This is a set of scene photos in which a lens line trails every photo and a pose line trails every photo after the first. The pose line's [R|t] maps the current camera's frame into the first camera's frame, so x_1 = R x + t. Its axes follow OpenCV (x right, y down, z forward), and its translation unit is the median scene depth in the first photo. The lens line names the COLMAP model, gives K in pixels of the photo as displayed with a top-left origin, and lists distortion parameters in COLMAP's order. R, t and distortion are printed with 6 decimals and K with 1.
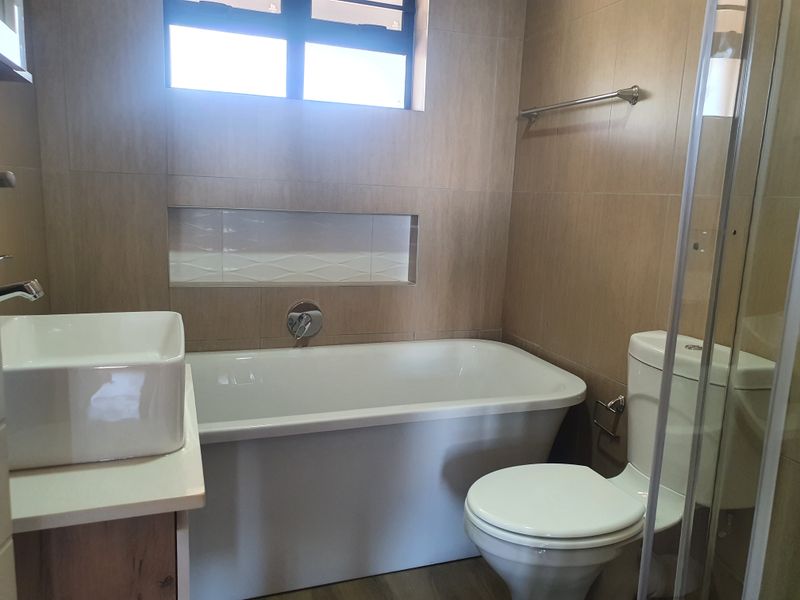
lens RADIAL K [[607.7, 0, 398.9], [0, 607.7, 302.0], [0, 0, 1]] dist [0.018713, -0.007645]
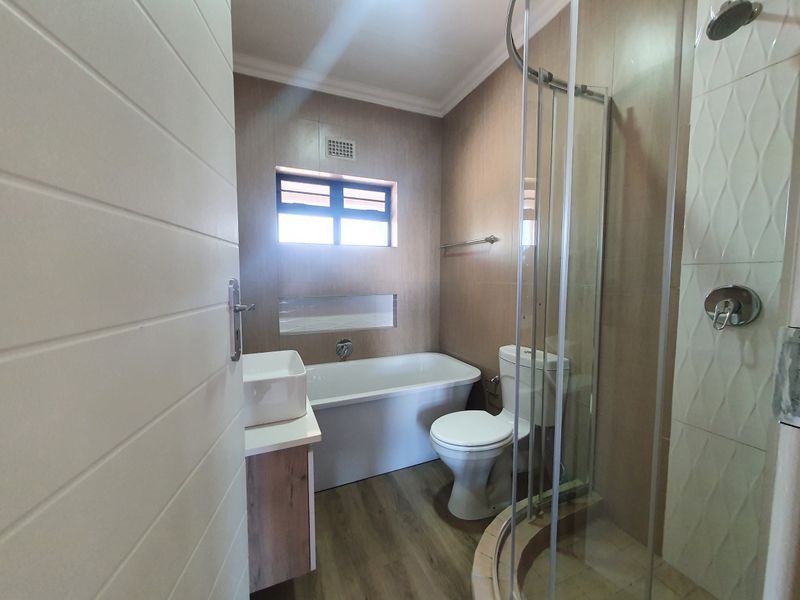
lens RADIAL K [[319.2, 0, 399.0], [0, 319.2, 297.1], [0, 0, 1]] dist [-0.002615, 0.000078]
pose [[0.995975, -0.043939, 0.078121, -0.055199], [0.051764, 0.993525, -0.101135, -0.025600], [-0.073171, 0.104772, 0.991801, -0.116650]]
